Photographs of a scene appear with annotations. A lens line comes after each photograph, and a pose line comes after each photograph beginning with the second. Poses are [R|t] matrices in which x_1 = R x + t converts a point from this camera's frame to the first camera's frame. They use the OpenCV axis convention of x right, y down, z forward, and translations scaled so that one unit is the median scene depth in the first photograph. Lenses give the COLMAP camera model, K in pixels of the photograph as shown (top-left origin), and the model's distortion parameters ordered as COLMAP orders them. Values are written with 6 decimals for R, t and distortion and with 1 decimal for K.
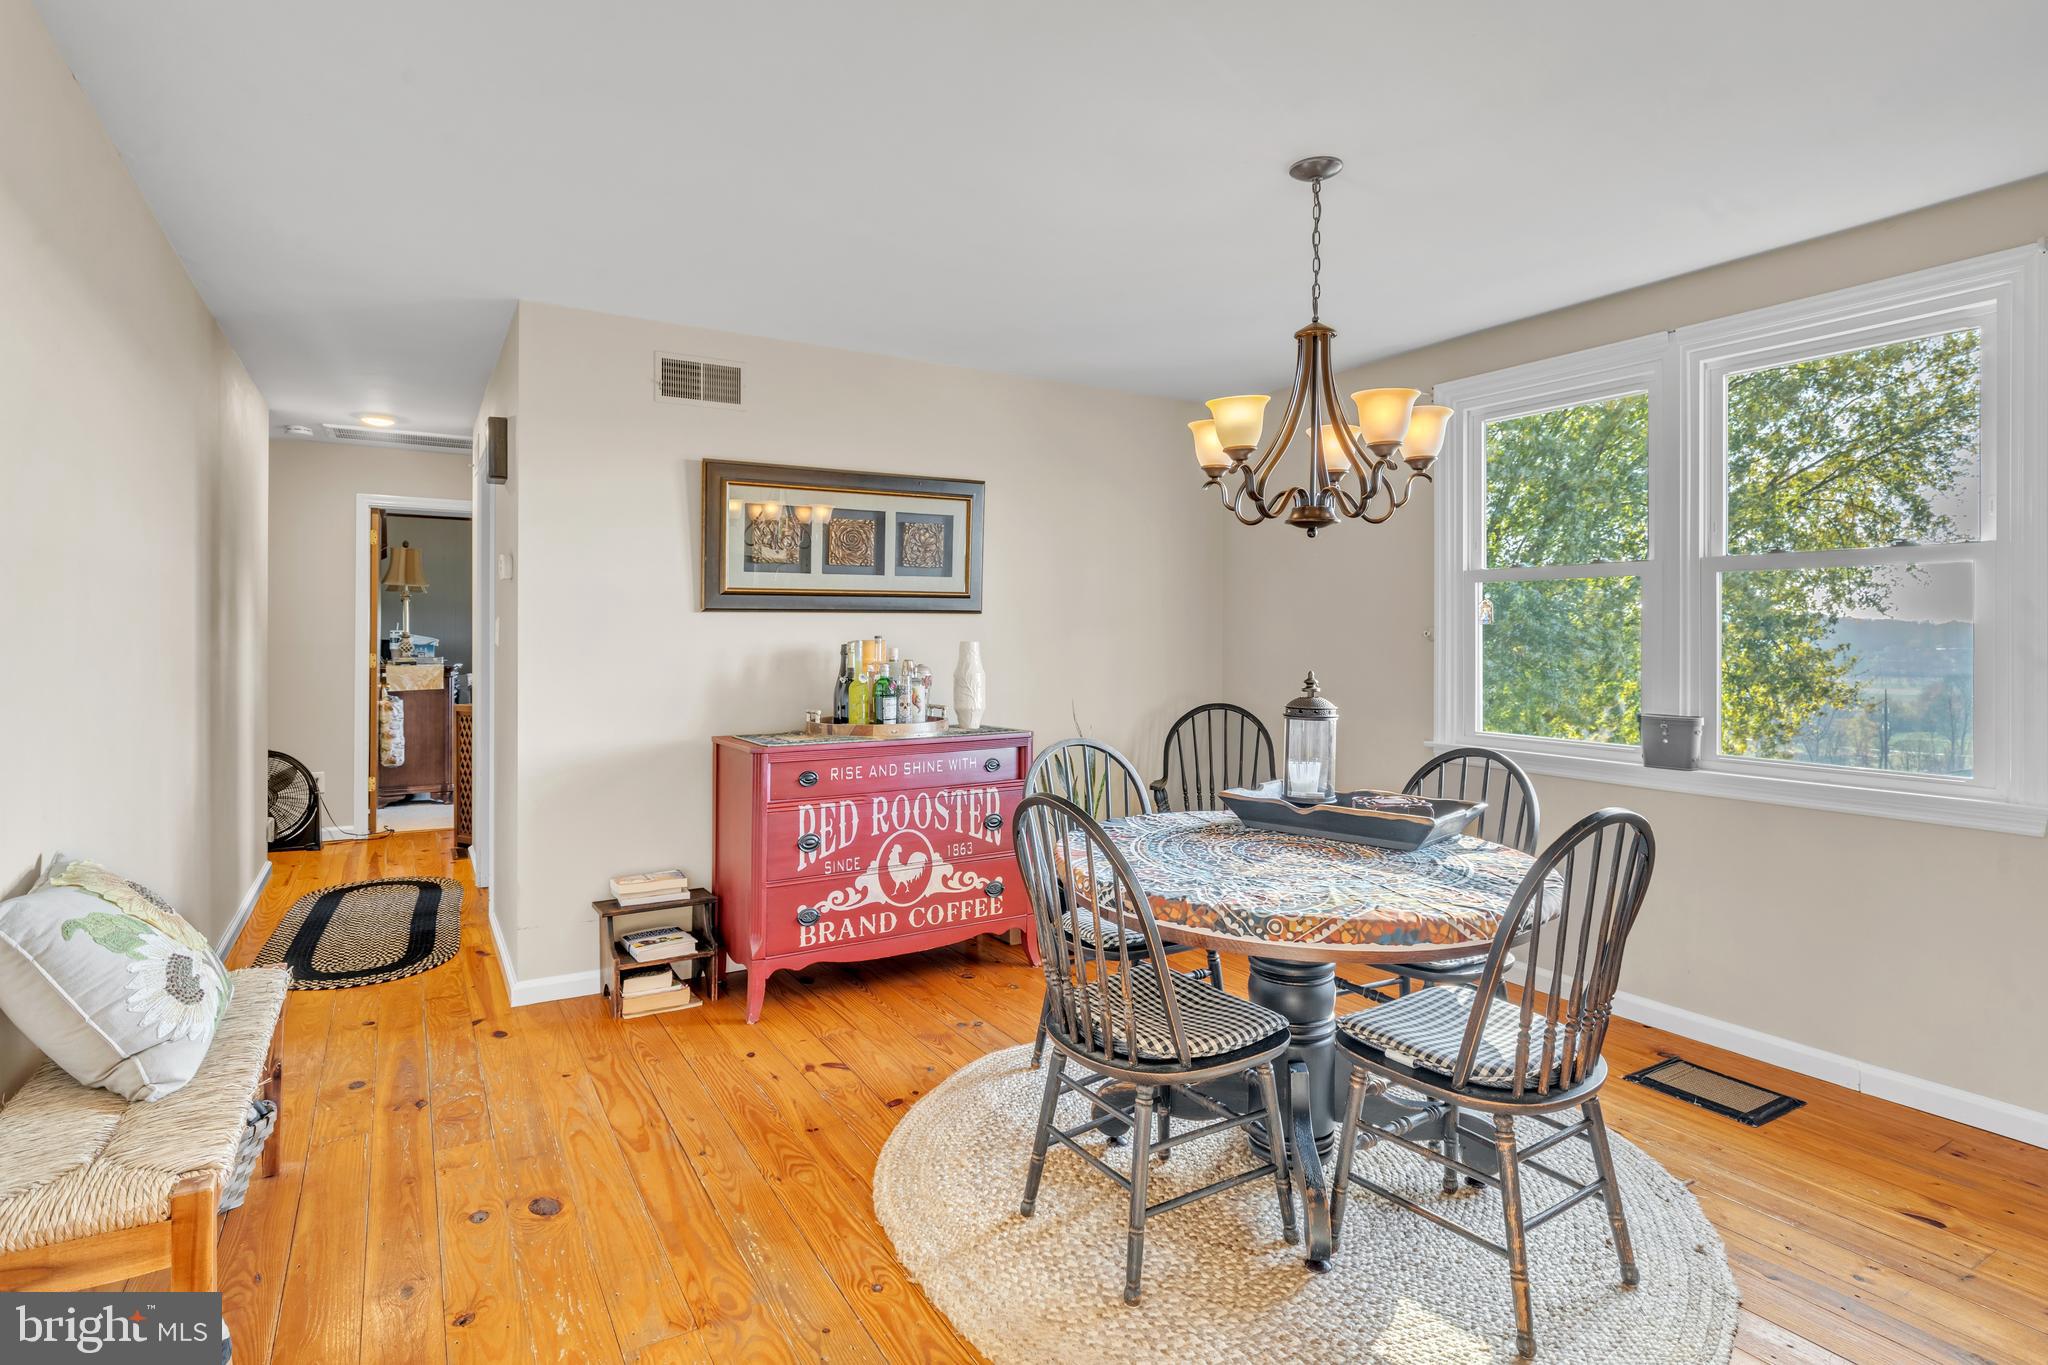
lens RADIAL K [[1049.8, 0, 1065.1], [0, 1049.8, 634.4], [0, 0, 1]] dist [-0.006242, 0.001298]
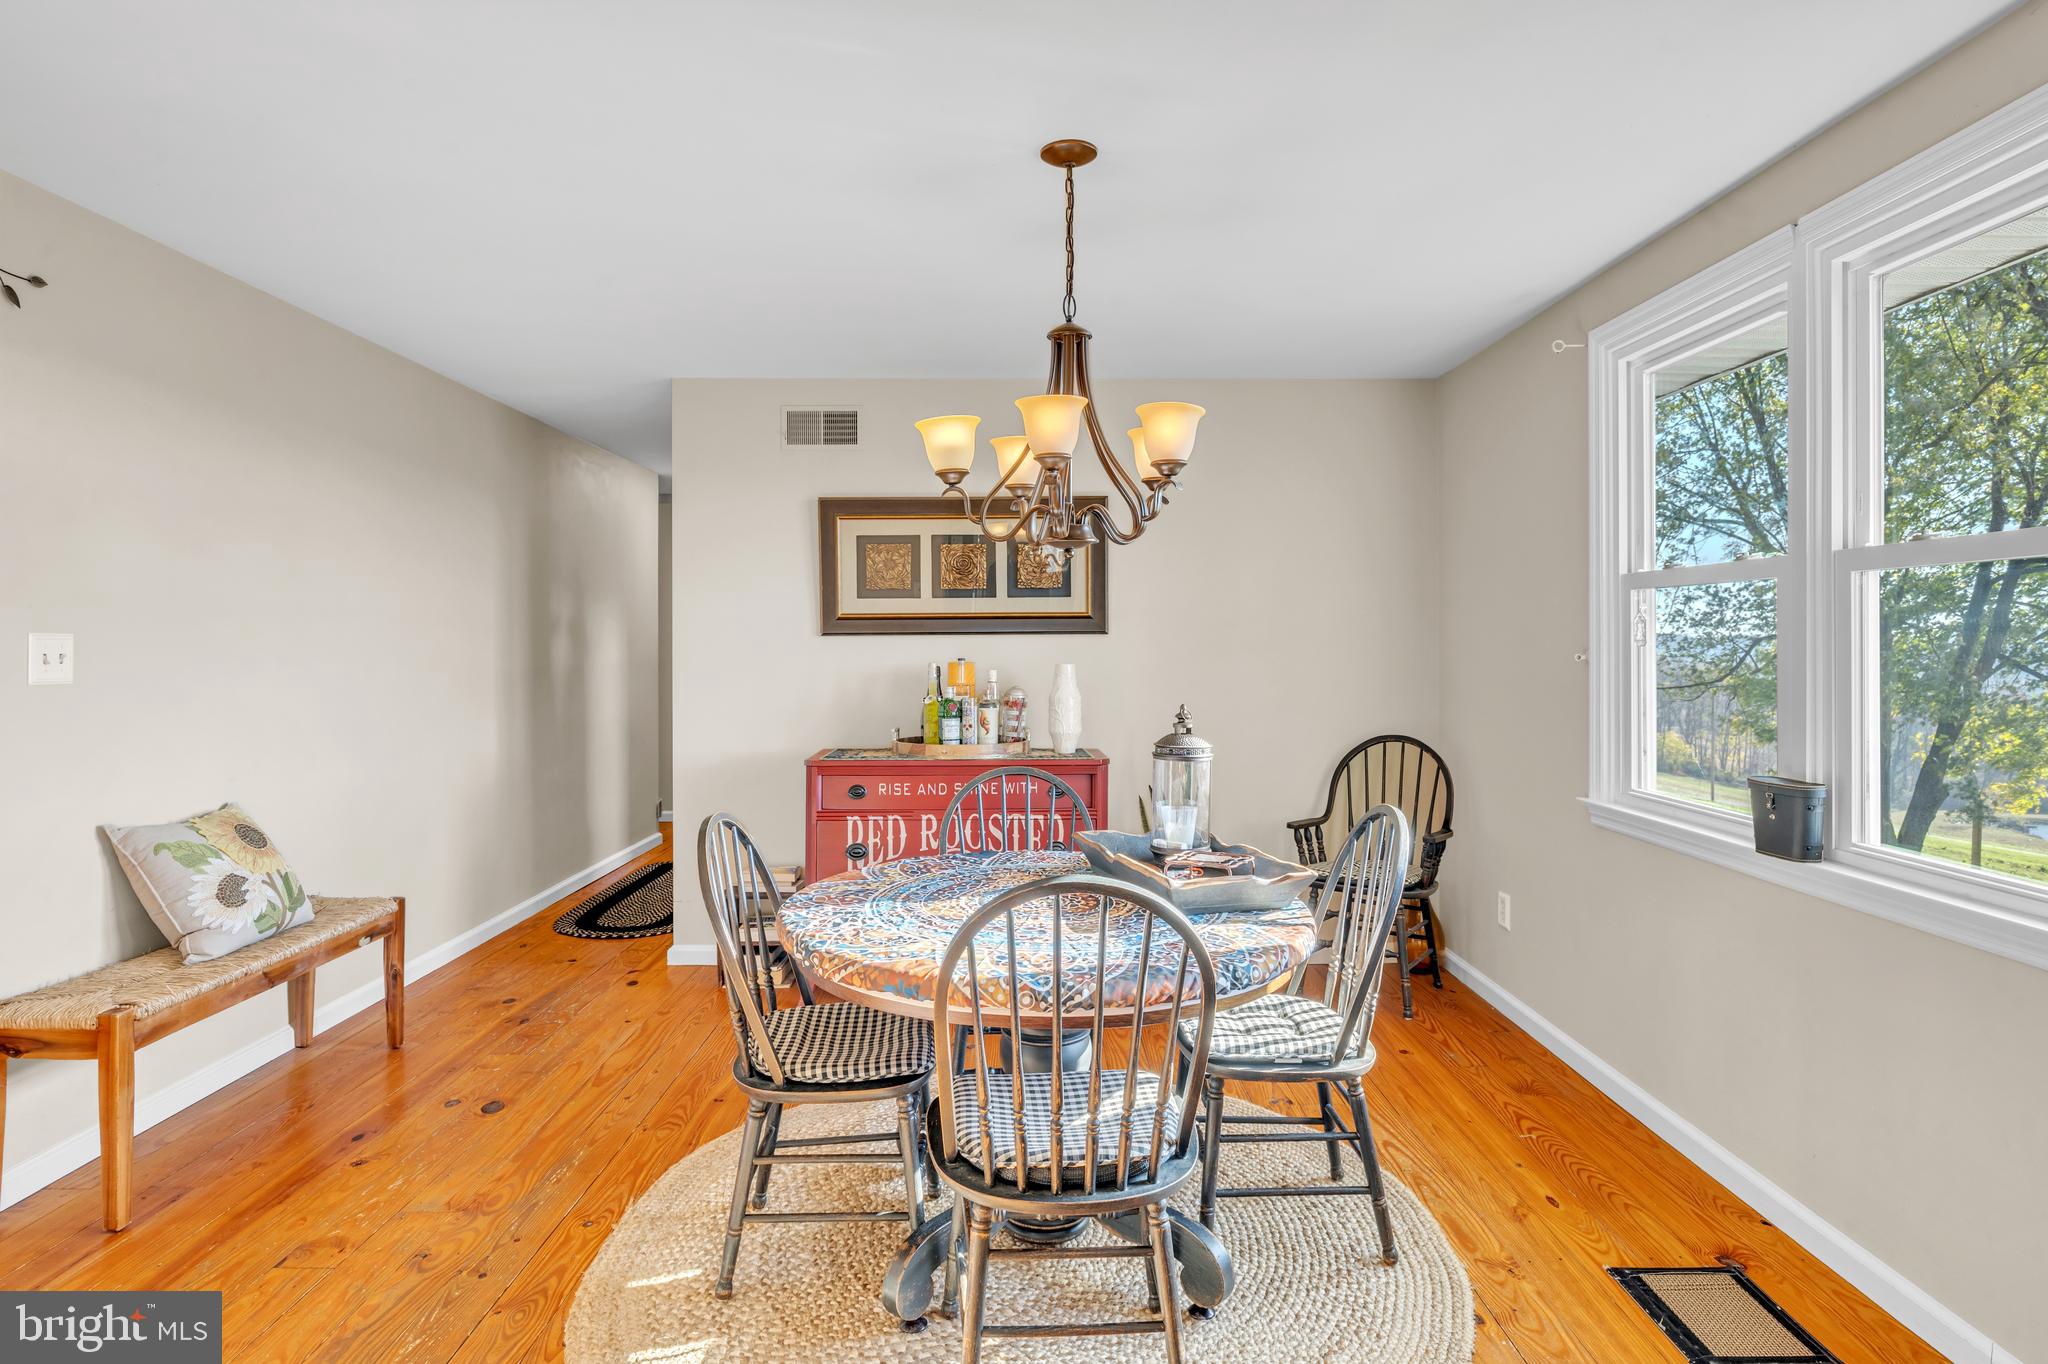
lens RADIAL K [[1137.9, 0, 1035.0], [0, 1137.9, 645.7], [0, 0, 1]] dist [-0.005939, 0.006338]
pose [[0.855952, -0.001607, -0.517053, 0.498078], [0.002266, 0.999997, 0.000643, -0.012064], [0.517051, -0.001722, 0.855953, 0.094699]]
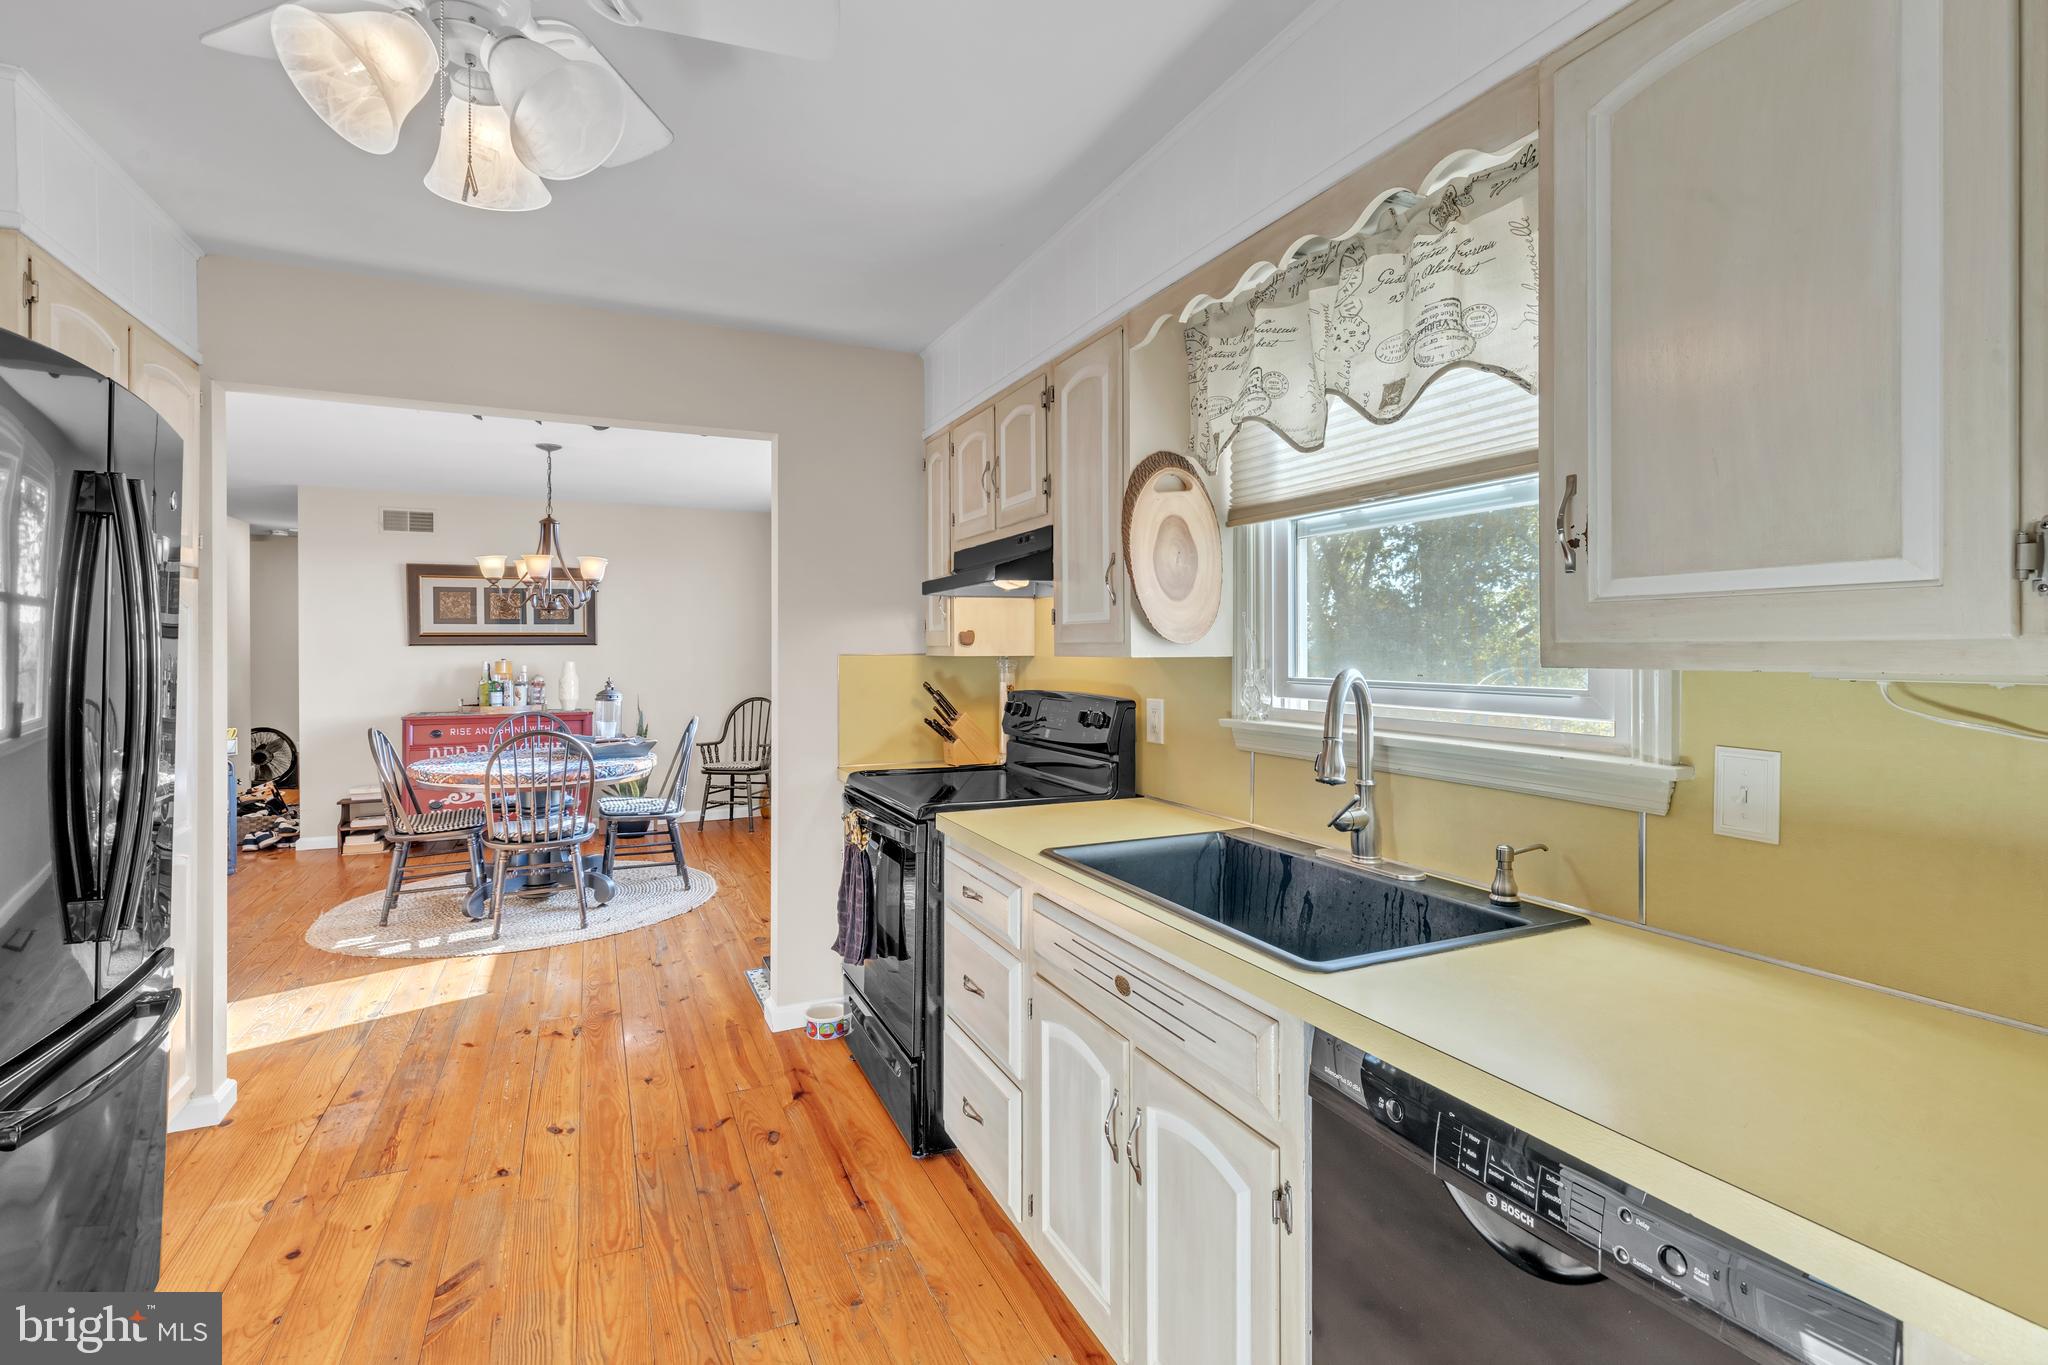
lens RADIAL K [[960.7, 0, 1032.3], [0, 960.7, 649.9], [0, 0, 1]] dist [0.008278, 0.000165]
pose [[0.992973, -0.003868, -0.118281, 1.010887], [0.003865, 0.999992, -0.000256, -0.010638], [0.118281, -0.000203, 0.992980, -0.596456]]
